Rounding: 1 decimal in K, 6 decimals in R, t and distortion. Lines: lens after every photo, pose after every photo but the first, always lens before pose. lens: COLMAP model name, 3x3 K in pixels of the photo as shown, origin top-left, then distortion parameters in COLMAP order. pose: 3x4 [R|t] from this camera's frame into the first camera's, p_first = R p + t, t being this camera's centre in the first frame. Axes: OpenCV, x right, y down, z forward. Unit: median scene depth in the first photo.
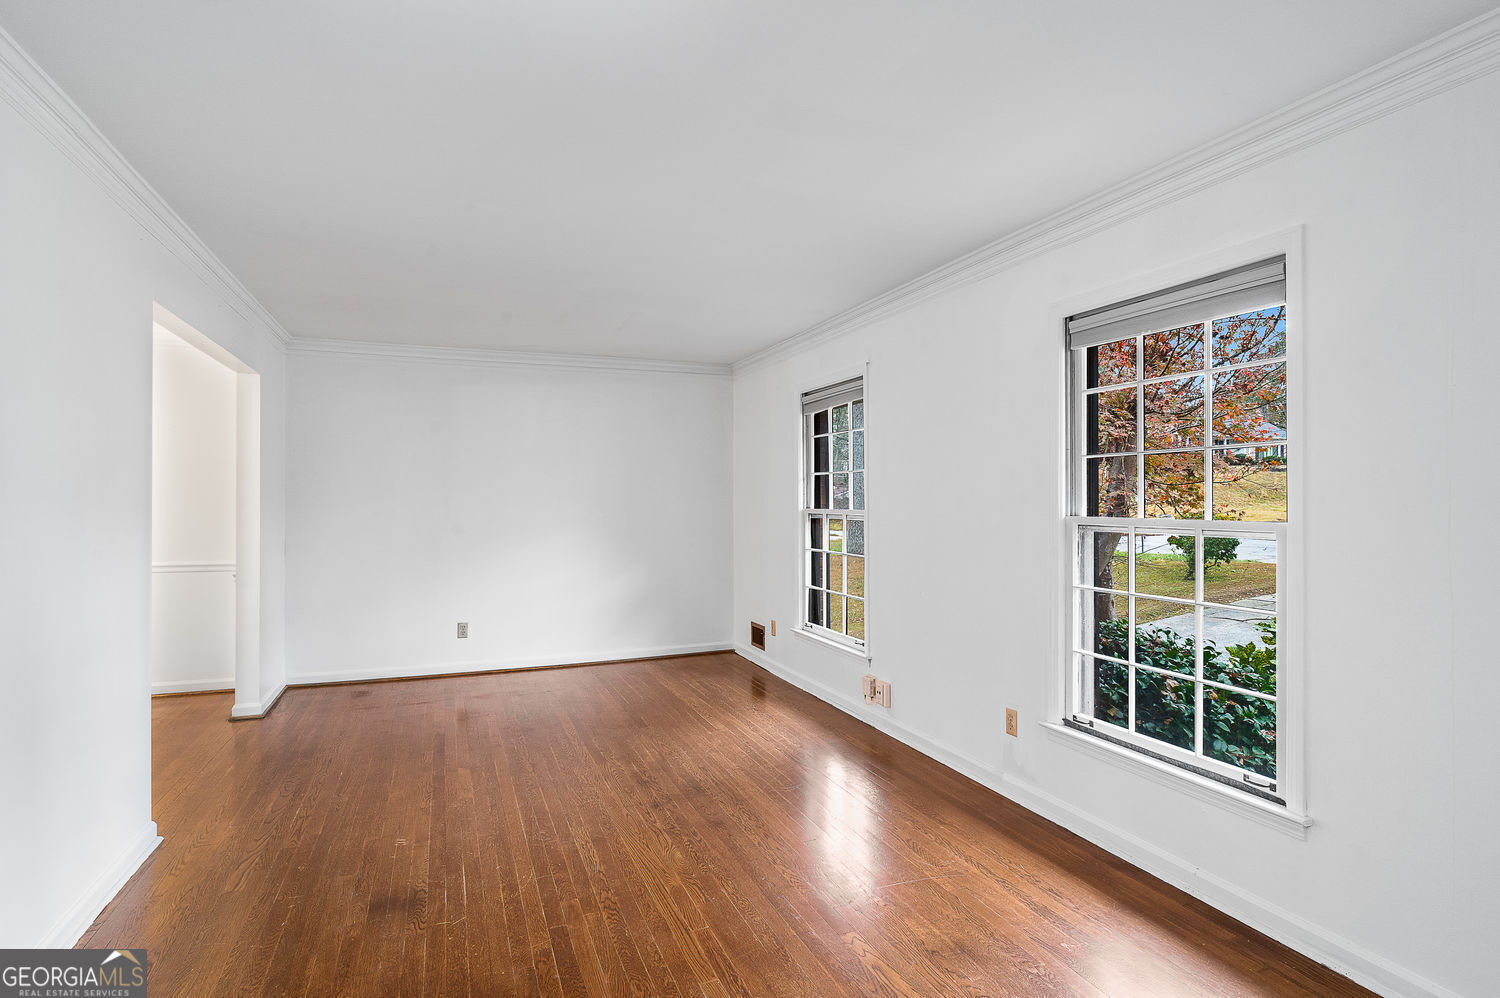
lens RADIAL K [[783.5, 0, 768.3], [0, 783.5, 499.6], [0, 0, 1]] dist [0.000146, 0.000320]
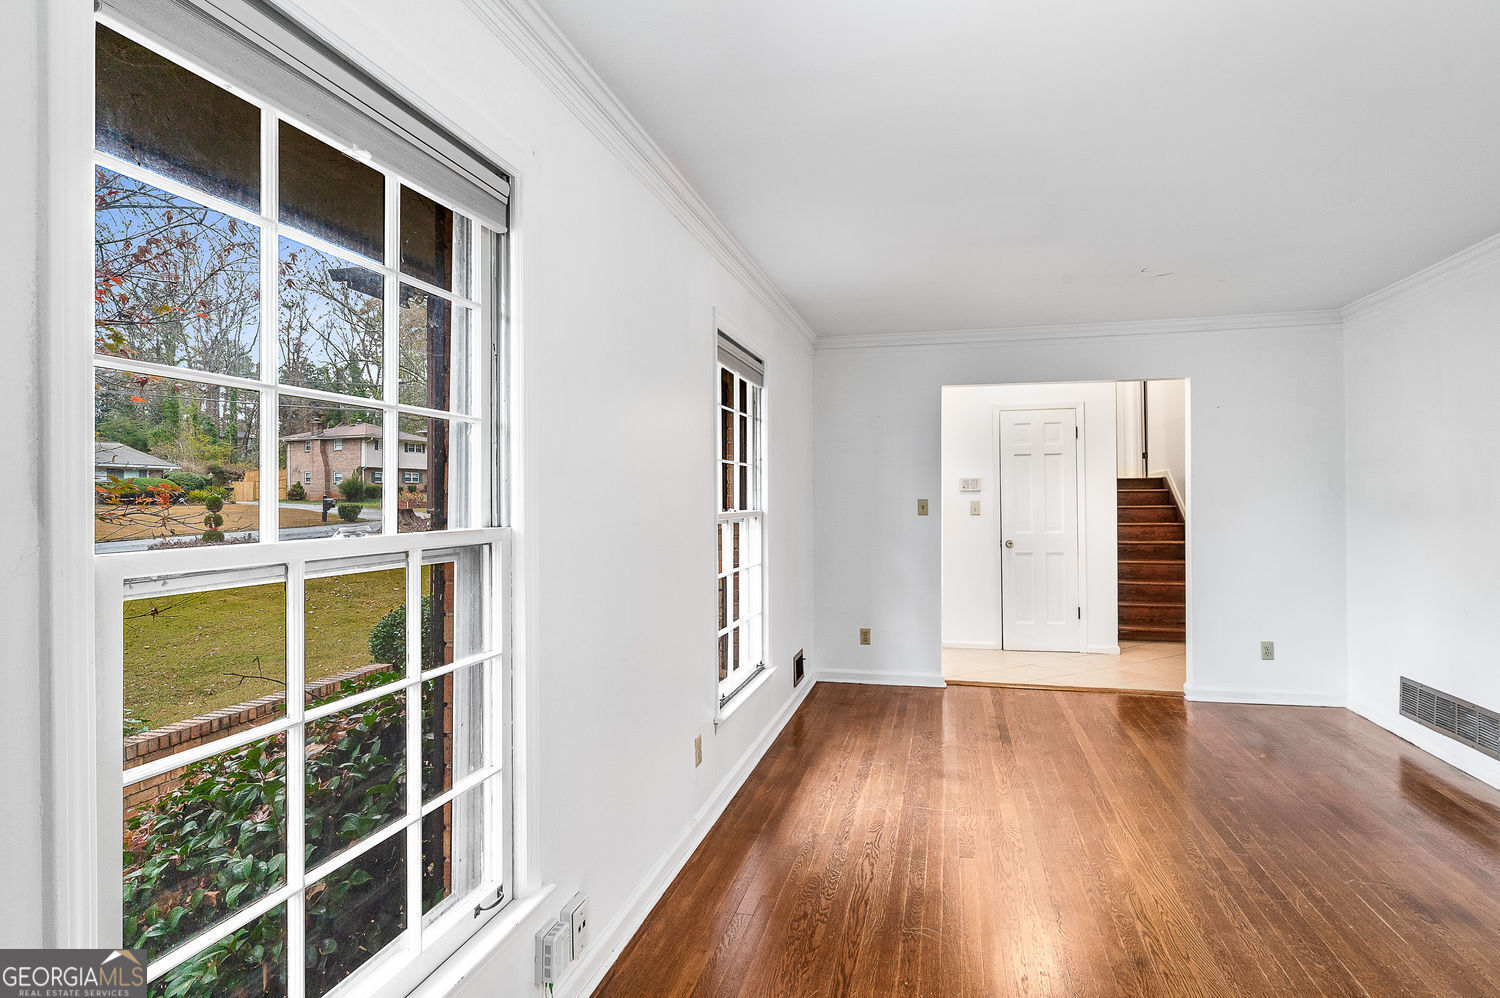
lens RADIAL K [[792.5, 0, 755.8], [0, 792.5, 489.3], [0, 0, 1]] dist [-0.002243, -0.000797]
pose [[-0.806190, 0.011852, 0.591538, -0.304722], [0.007799, 0.999925, -0.009405, -0.001420], [-0.591605, -0.002969, -0.806222, 1.875486]]
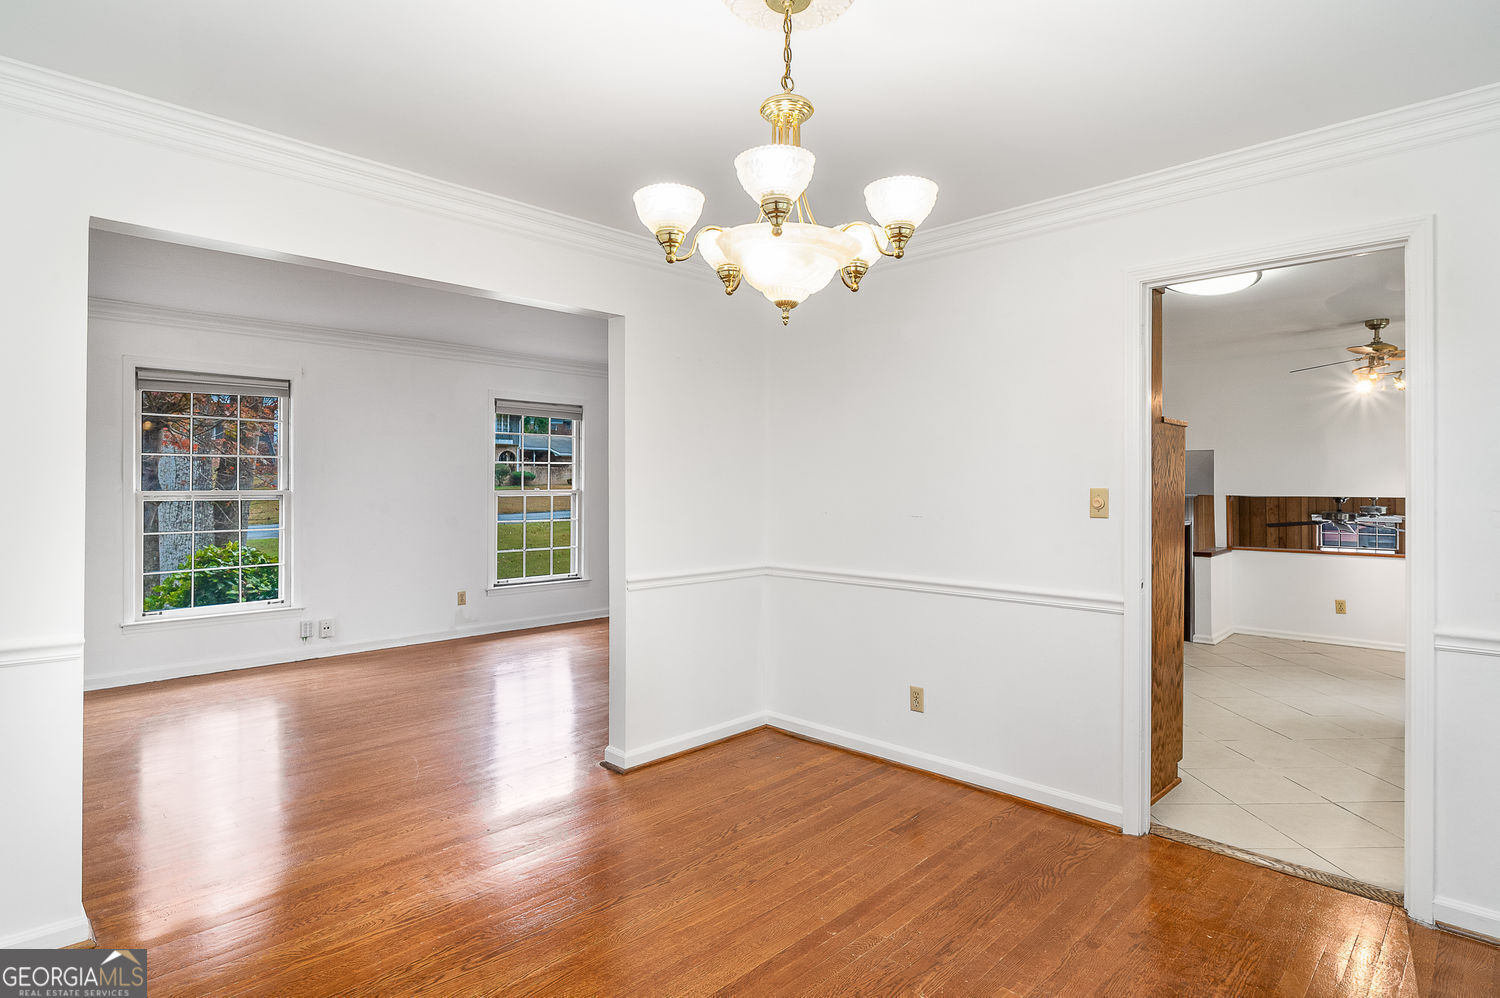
lens RADIAL K [[782.2, 0, 718.7], [0, 782.2, 474.2], [0, 0, 1]] dist [0.003135, 0.000680]
pose [[-0.370148, 0.008864, 0.928931, -1.921610], [-0.002186, 0.999943, -0.010412, -0.002125], [-0.928970, -0.005884, -0.370107, 1.252696]]
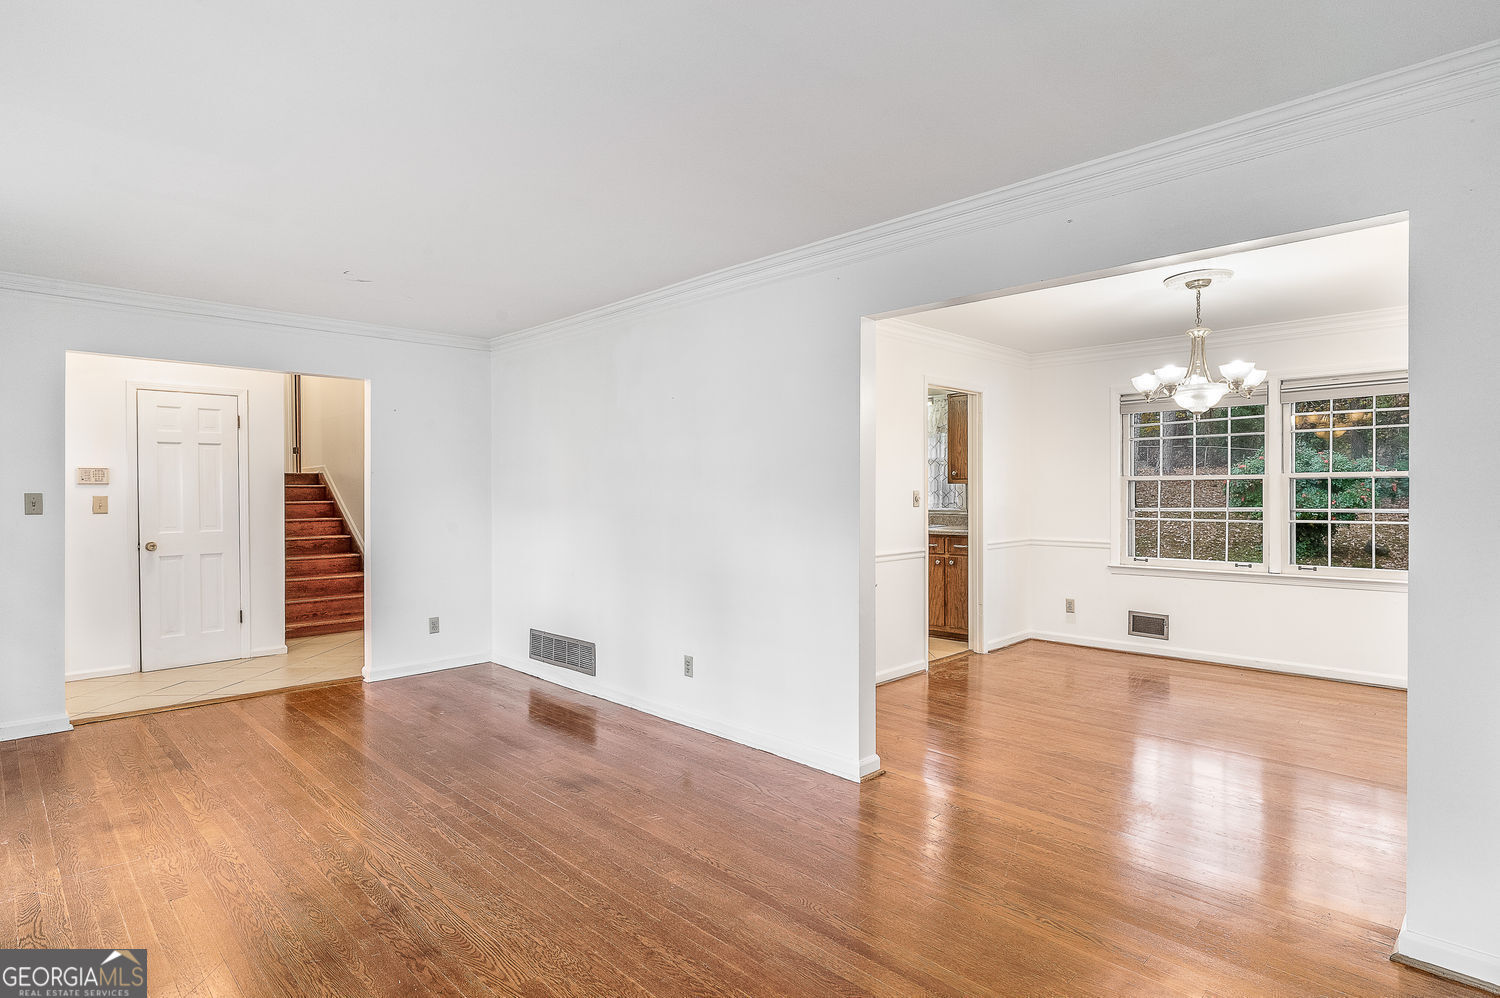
lens RADIAL K [[783.5, 0, 768.3], [0, 783.5, 499.6], [0, 0, 1]] dist [0.000146, 0.000320]
pose [[-0.921732, 0.006241, -0.387777, -0.199976], [0.001350, 0.999916, 0.012882, 0.001865], [0.387825, 0.011350, -0.921663, 1.958866]]
